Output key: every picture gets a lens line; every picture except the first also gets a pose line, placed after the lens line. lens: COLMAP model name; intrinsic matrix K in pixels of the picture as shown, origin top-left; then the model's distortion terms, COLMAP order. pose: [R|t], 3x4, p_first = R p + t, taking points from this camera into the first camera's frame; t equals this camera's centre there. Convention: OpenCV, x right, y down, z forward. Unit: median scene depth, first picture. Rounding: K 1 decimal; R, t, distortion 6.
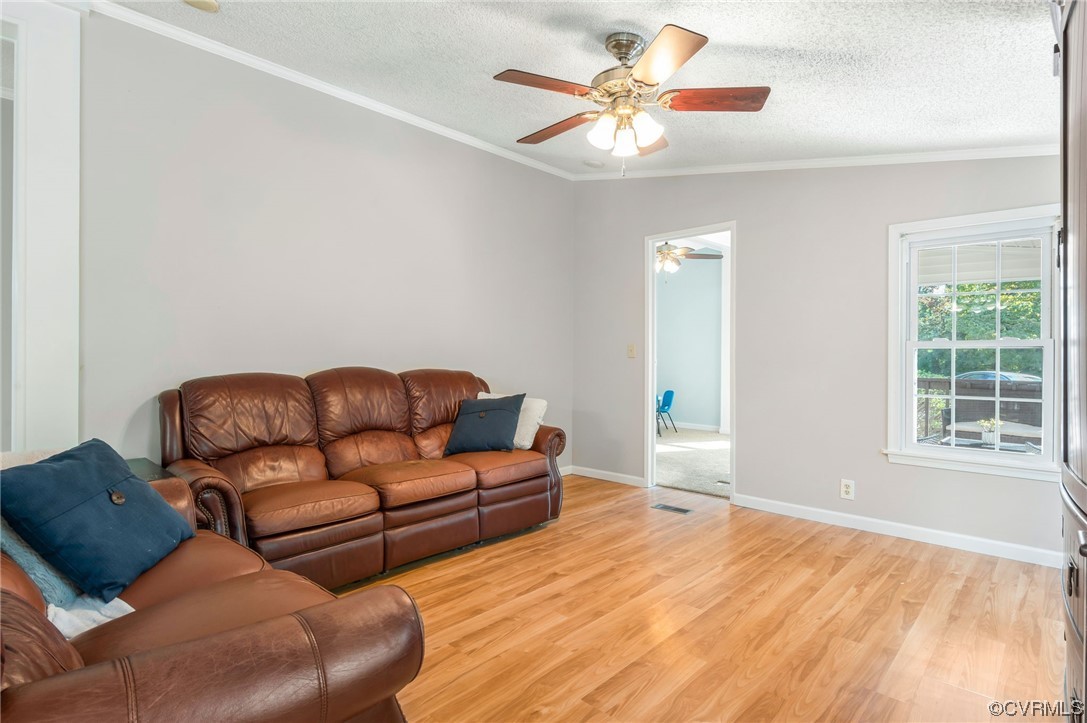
lens RADIAL K [[558.4, 0, 537.1], [0, 558.4, 358.7], [0, 0, 1]] dist [0.001901, -0.000402]
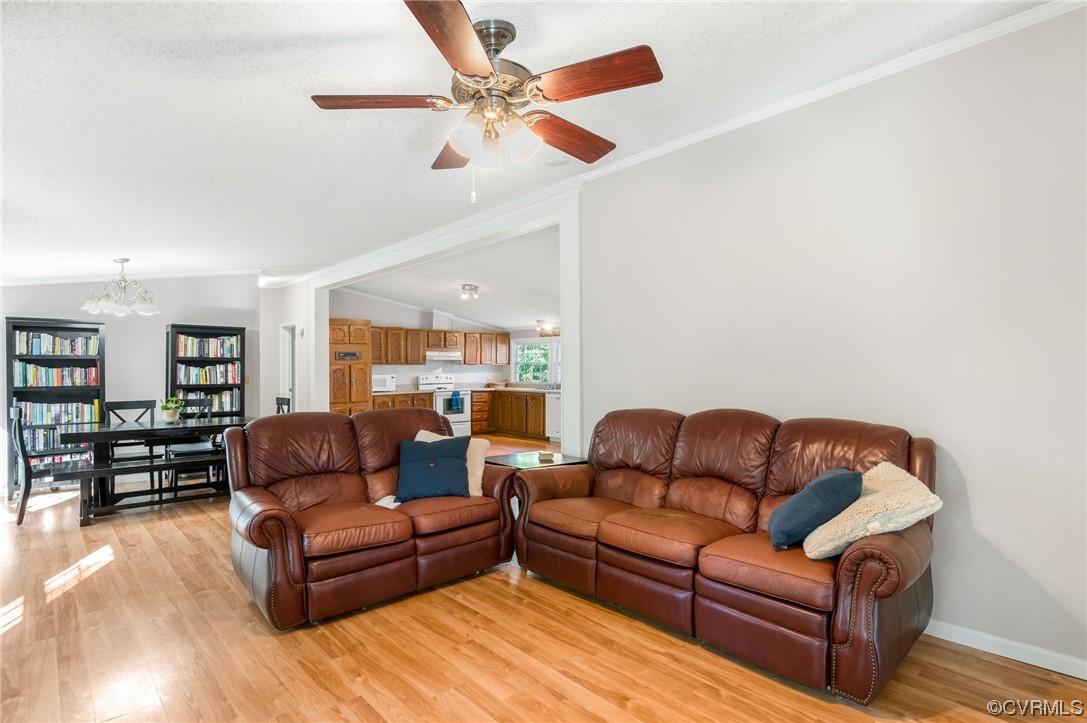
lens RADIAL K [[558.4, 0, 540.8], [0, 558.4, 368.1], [0, 0, 1]] dist [0.001901, -0.000402]
pose [[-0.082665, -0.009072, -0.996536, 0.867231], [0.000437, 0.999958, -0.009139, -0.060980], [0.996577, -0.001191, -0.082658, 1.026584]]
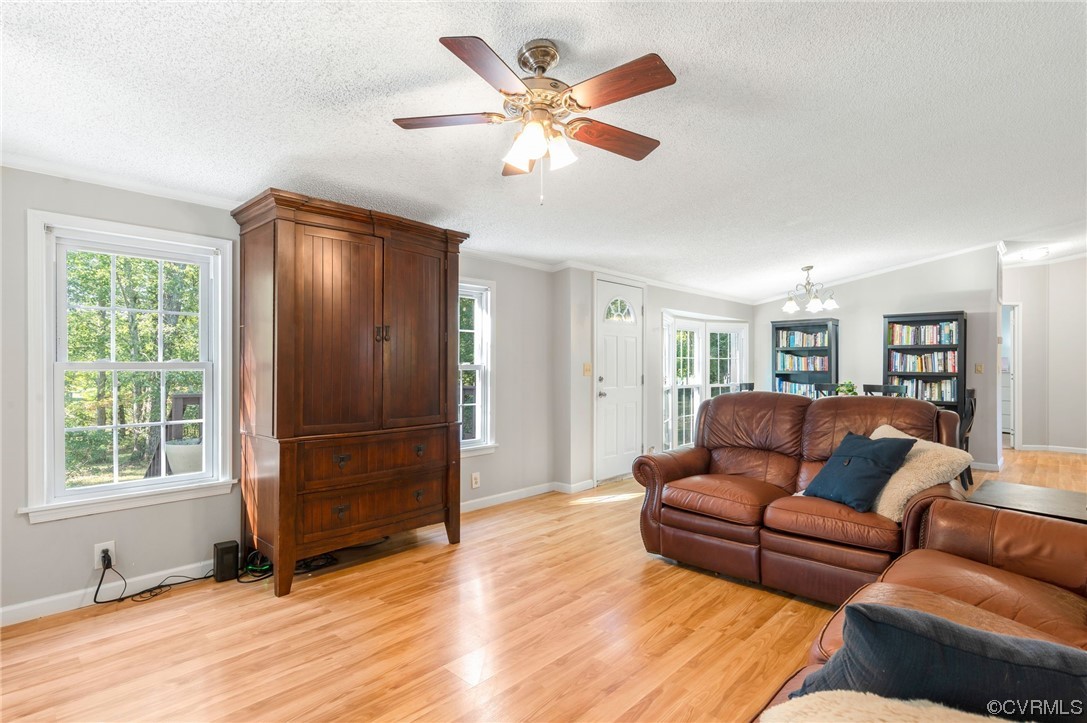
lens RADIAL K [[528.4, 0, 548.0], [0, 528.4, 364.2], [0, 0, 1]] dist [0.000039, 0.000196]
pose [[-0.999957, -0.007126, -0.005904, 0.129333], [-0.007126, 0.999975, -0.000049, -0.033705], [0.005904, -0.000007, -0.999983, 1.718247]]
